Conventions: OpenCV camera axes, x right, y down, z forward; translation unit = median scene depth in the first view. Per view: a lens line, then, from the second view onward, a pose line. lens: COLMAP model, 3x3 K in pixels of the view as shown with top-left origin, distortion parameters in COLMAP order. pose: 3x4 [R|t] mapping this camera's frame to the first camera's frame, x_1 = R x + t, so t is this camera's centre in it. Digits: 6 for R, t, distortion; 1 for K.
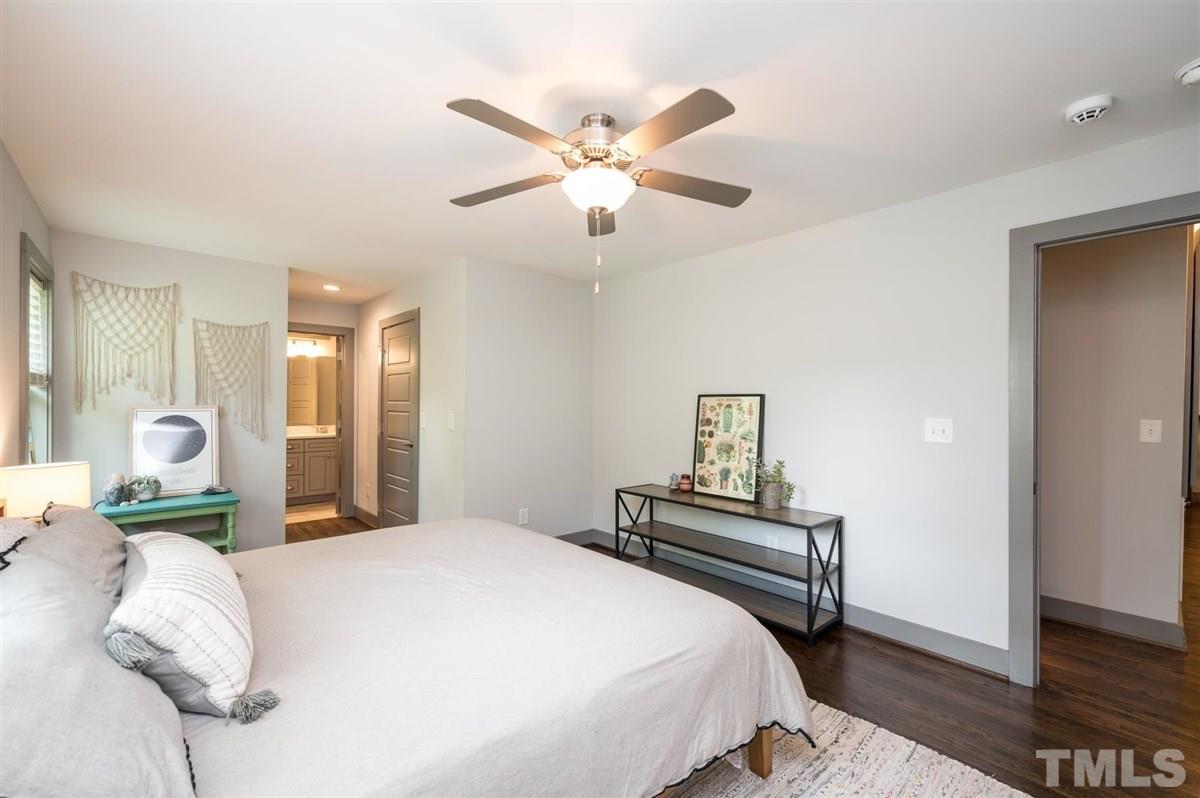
lens RADIAL K [[520.0, 0, 597.8], [0, 520.0, 404.1], [0, 0, 1]] dist [0.003136, 0.000101]
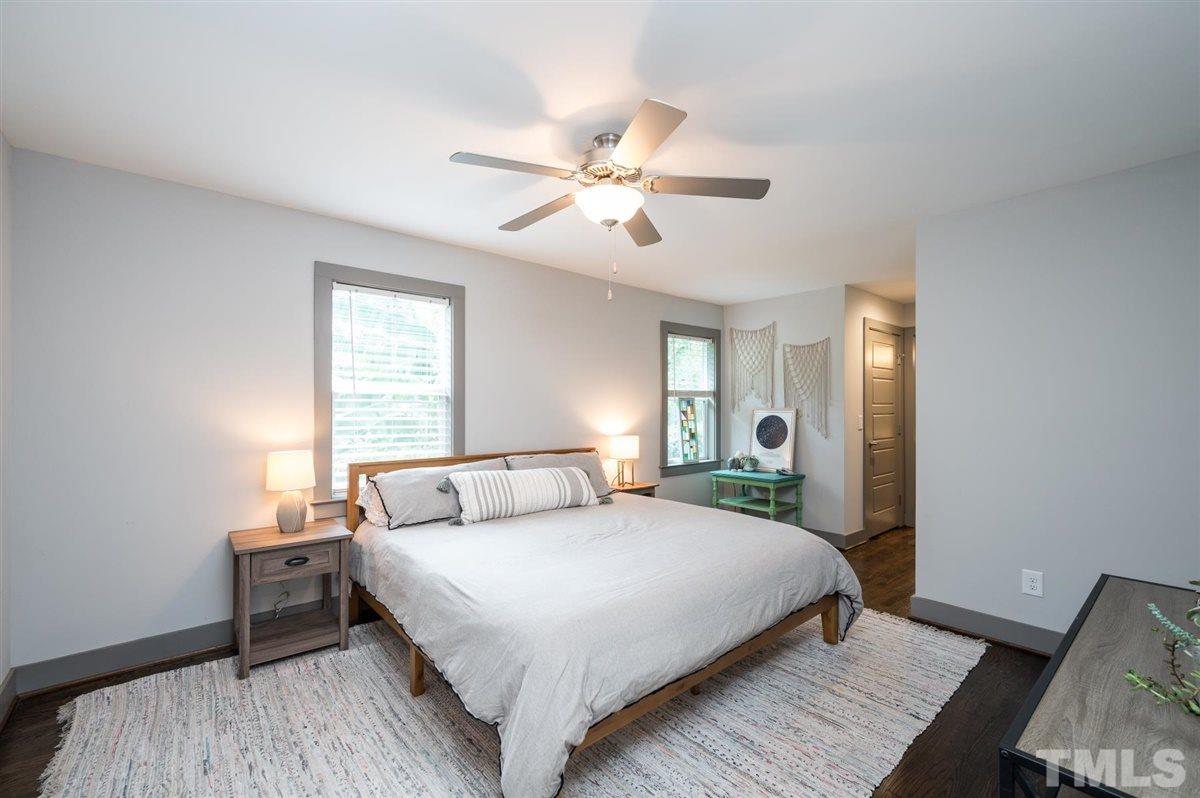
lens RADIAL K [[520.0, 0, 597.8], [0, 520.0, 404.1], [0, 0, 1]] dist [0.003136, 0.000101]
pose [[-0.047741, -0.010155, -0.998808, 0.636393], [-0.002964, 0.999945, -0.010025, 0.007236], [0.998855, 0.002481, -0.047768, 0.614127]]
